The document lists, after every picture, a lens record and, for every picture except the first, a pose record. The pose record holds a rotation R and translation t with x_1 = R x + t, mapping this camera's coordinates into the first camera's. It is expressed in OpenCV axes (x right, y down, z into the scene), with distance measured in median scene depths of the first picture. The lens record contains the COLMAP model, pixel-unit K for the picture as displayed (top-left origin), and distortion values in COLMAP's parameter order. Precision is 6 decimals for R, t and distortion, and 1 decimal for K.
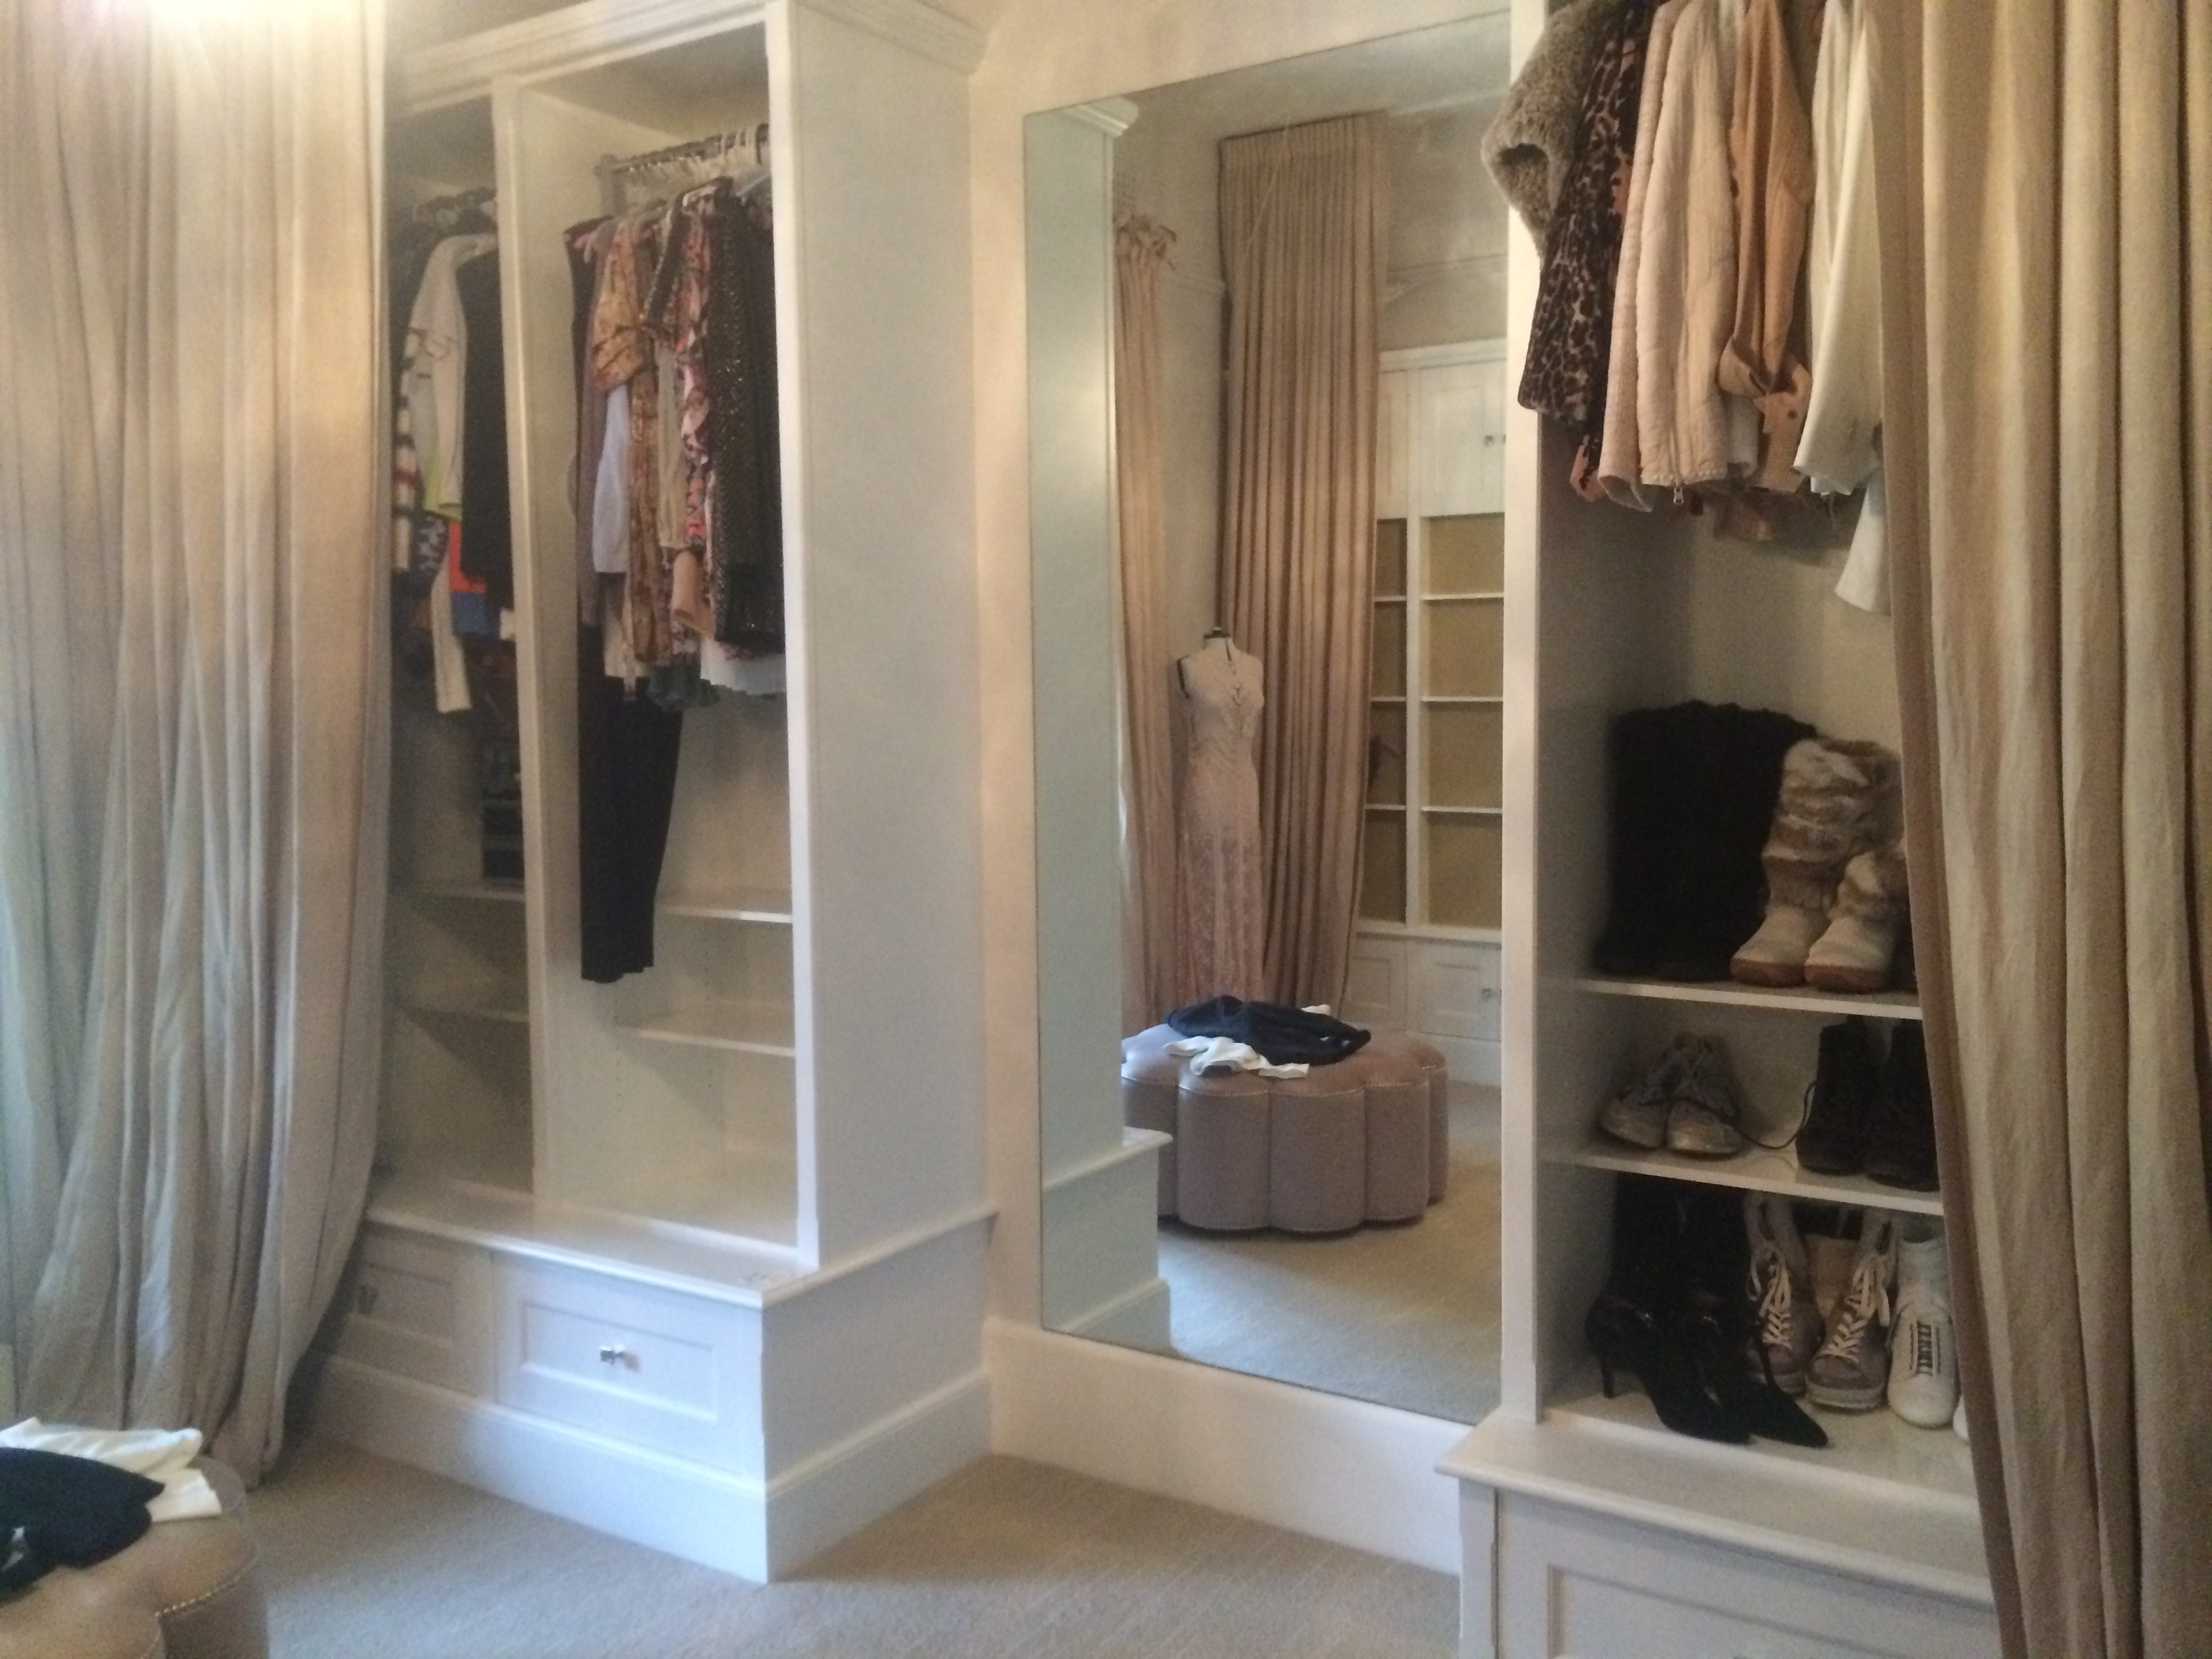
lens RADIAL K [[1863.9, 0, 1106.0], [0, 1863.9, 829.5], [0, 0, 1]] dist [0.079557, -0.127998]
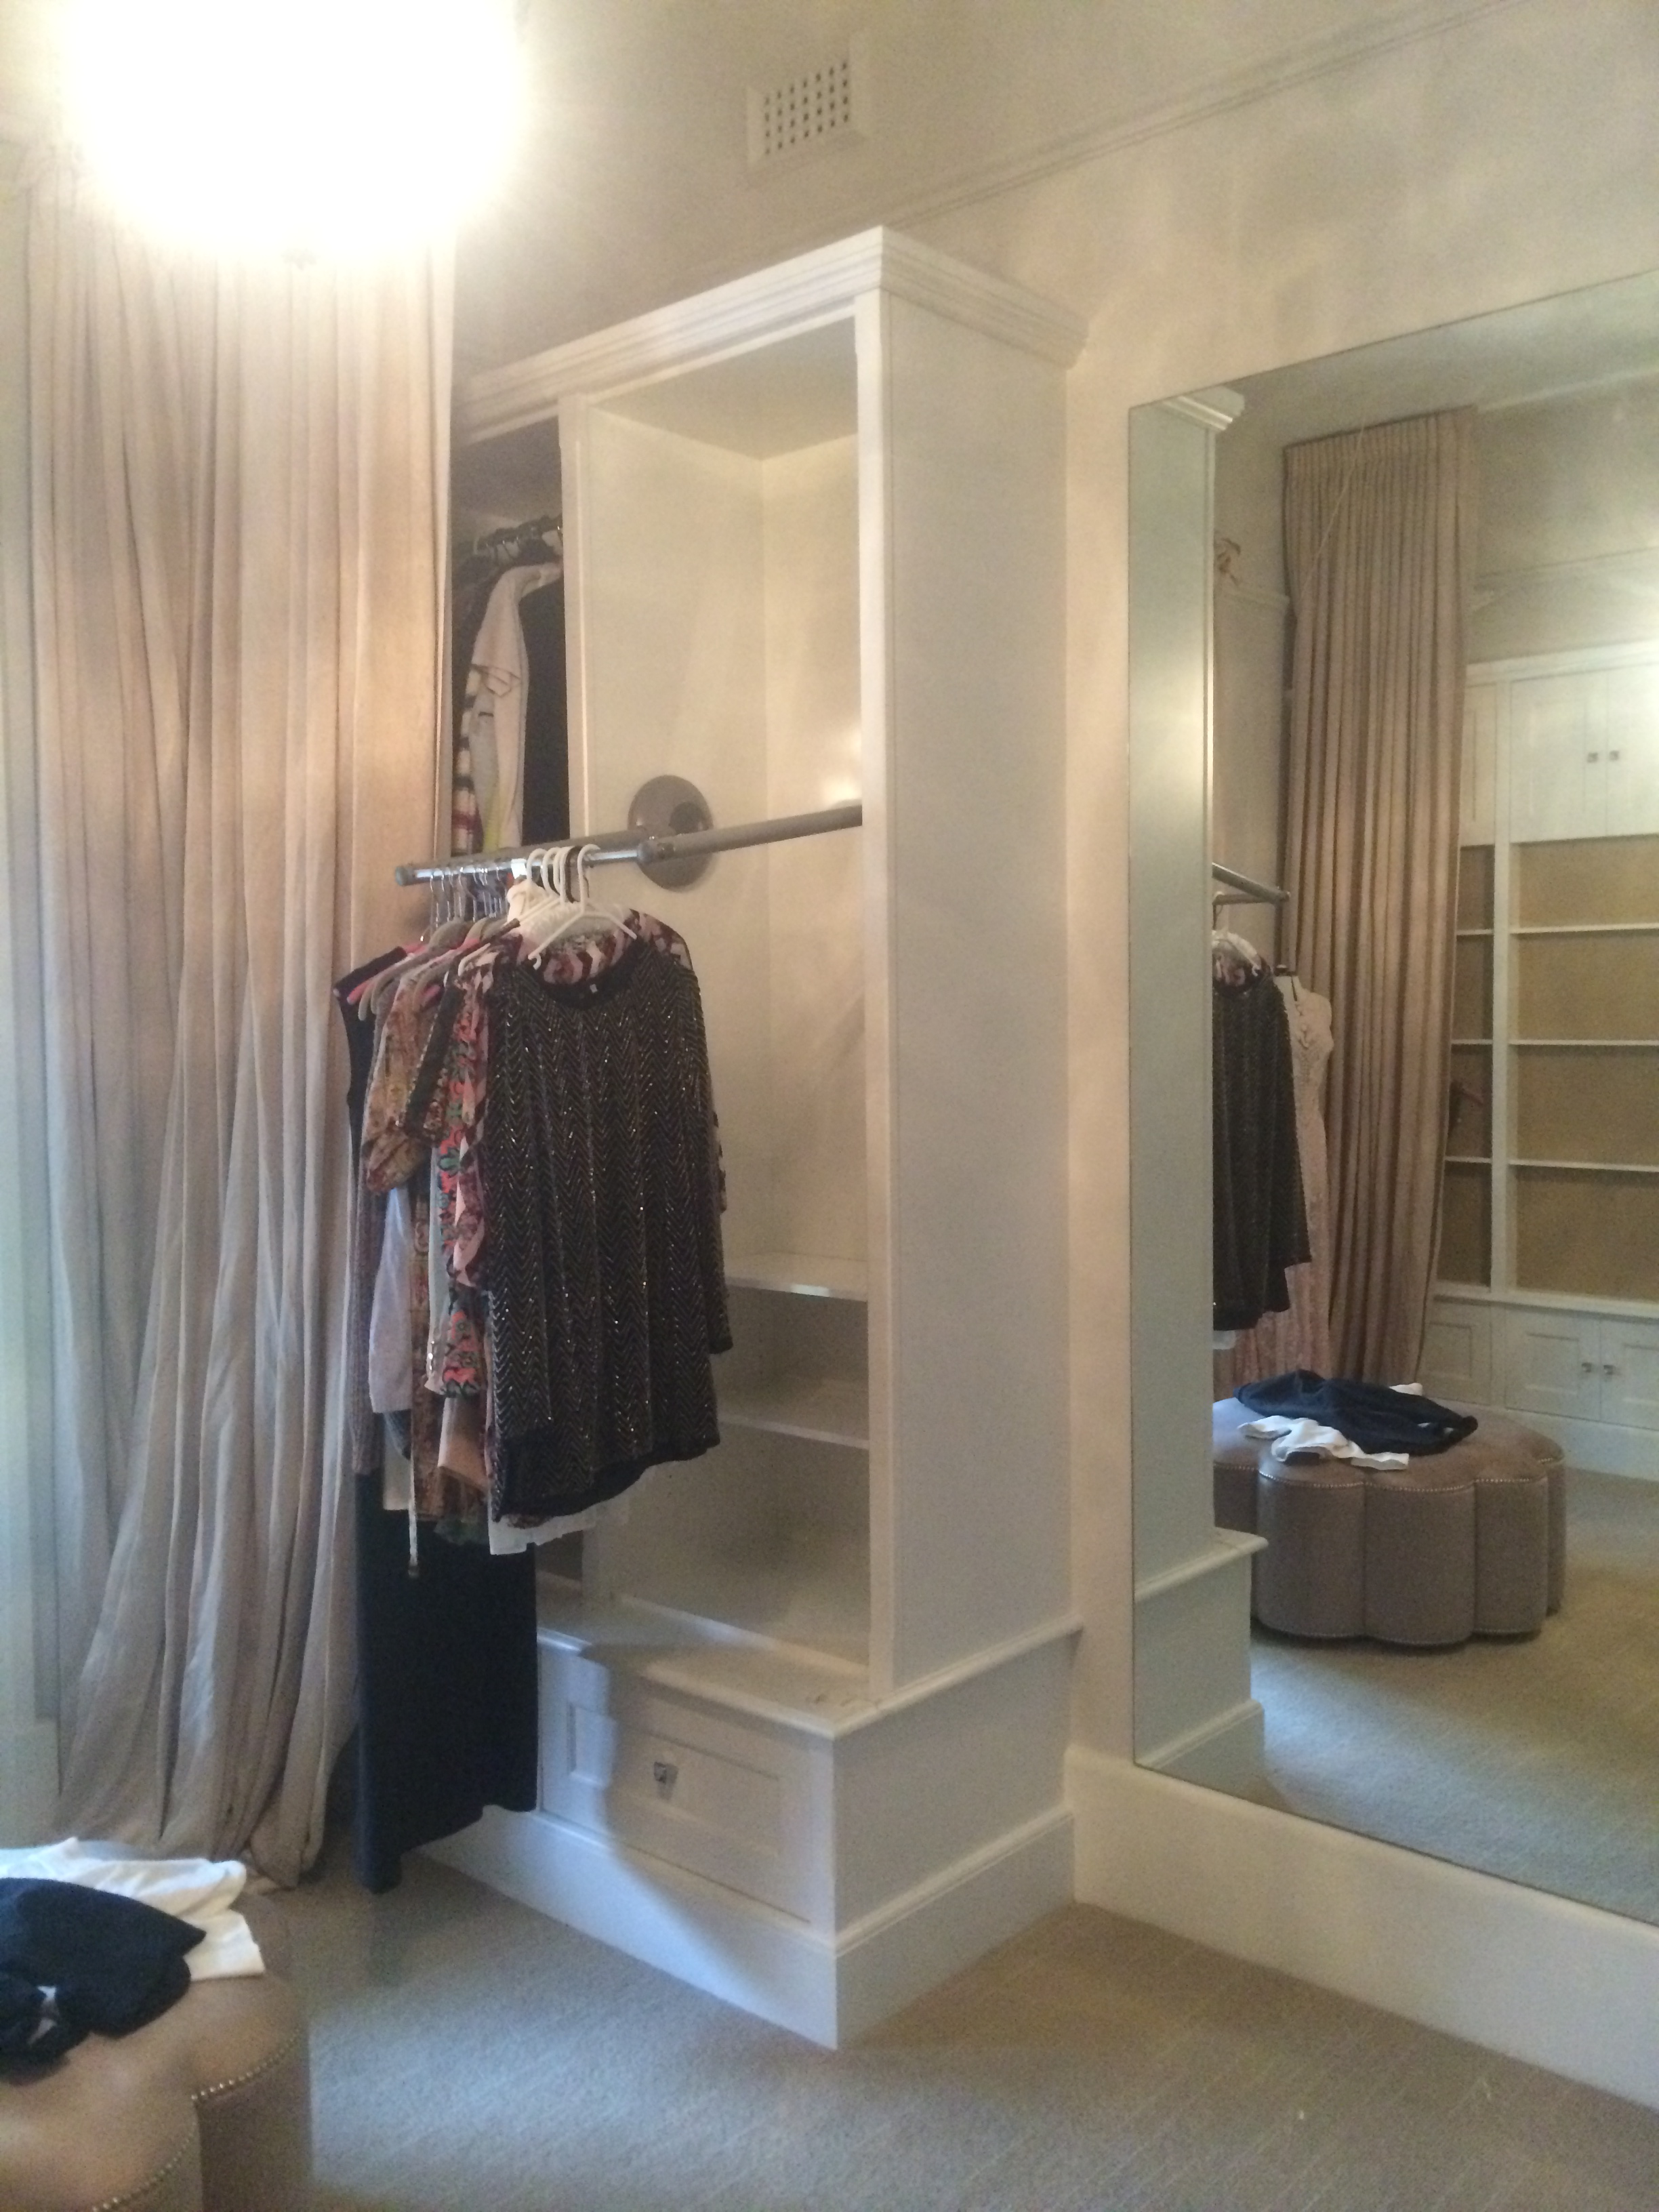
lens RADIAL K [[1867.2, 0, 838.6], [0, 1867.2, 1115.8], [0, 0, 1]] dist [0.088351, -0.144031]
pose [[0.989640, 0.007628, -0.143369, -0.047592], [-0.011019, 0.999678, -0.022876, -0.018297], [0.143148, 0.024219, 0.989405, 0.090973]]
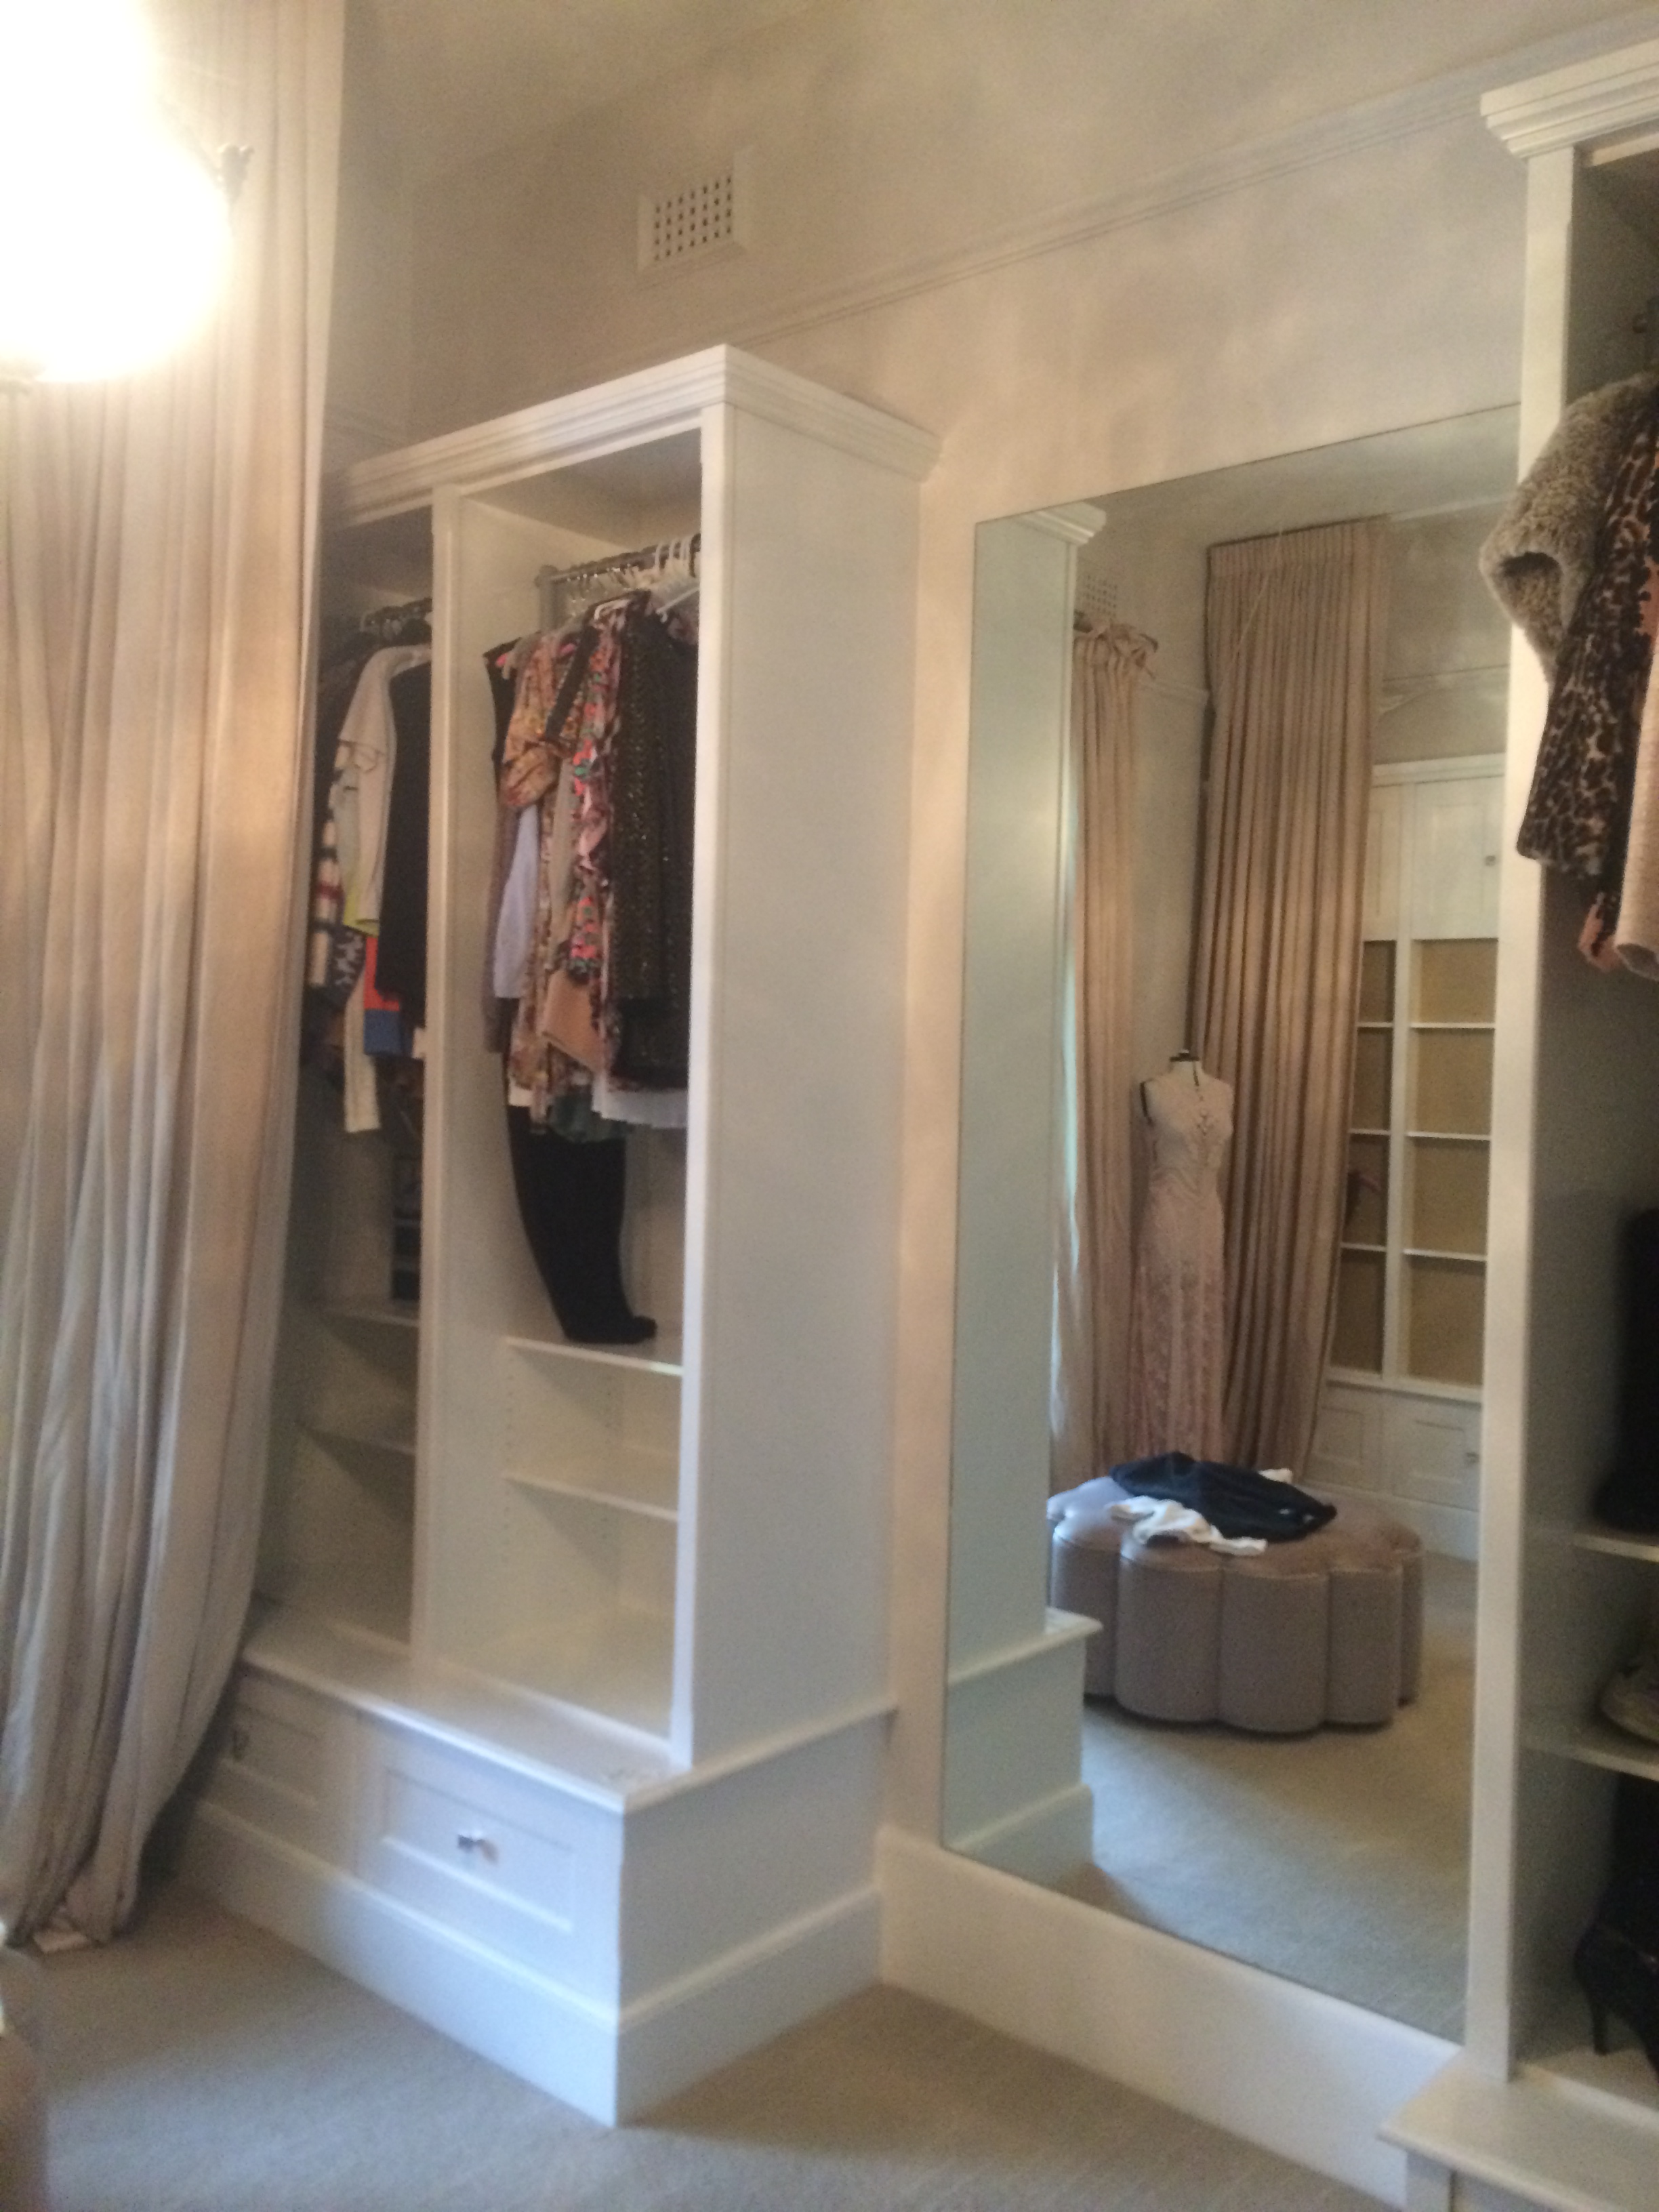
lens RADIAL K [[1855.8, 0, 835.1], [0, 1855.8, 1114.4], [0, 0, 1]] dist [0.080959, -0.118383]
pose [[0.990305, 0.039206, -0.133259, 0.021426], [-0.046710, 0.997466, -0.053659, -0.032537], [0.130817, 0.059363, 0.989628, 0.086128]]
